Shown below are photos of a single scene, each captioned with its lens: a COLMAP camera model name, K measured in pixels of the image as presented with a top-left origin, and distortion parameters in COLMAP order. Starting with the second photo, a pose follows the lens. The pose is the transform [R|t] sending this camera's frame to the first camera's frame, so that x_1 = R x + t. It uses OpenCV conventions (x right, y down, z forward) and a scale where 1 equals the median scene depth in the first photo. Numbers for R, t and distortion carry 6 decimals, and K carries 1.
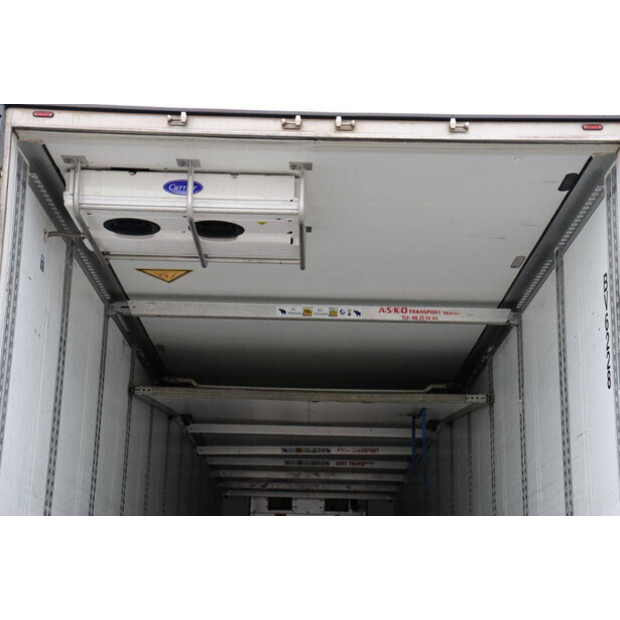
lens RADIAL K [[1229.2, 0, 310.0], [0, 1229.2, 310.0], [0, 0, 1]] dist [0.309655, 0.022929]
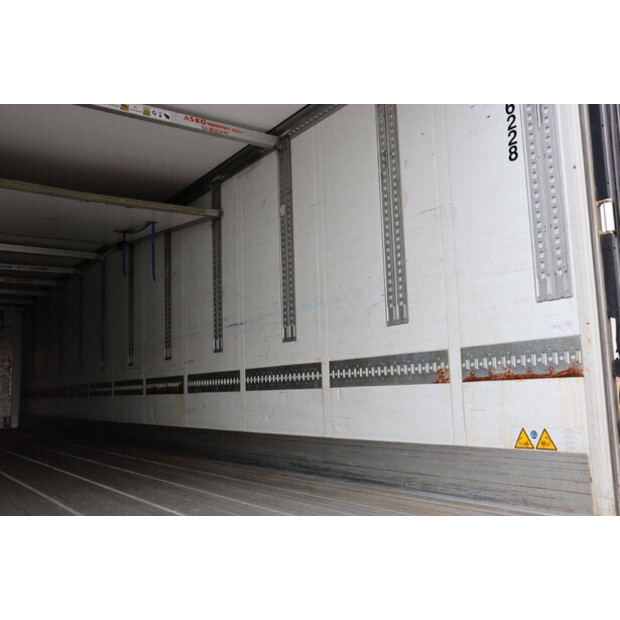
lens RADIAL K [[628.4, 0, 310.0], [0, 628.4, 310.0], [0, 0, 1]] dist [-0.054876, -0.002380]
pose [[0.823930, 0.031583, 0.565810, -0.092238], [-0.098741, 0.991174, 0.088459, 0.061436], [-0.558023, -0.128753, 0.819777, 0.213943]]
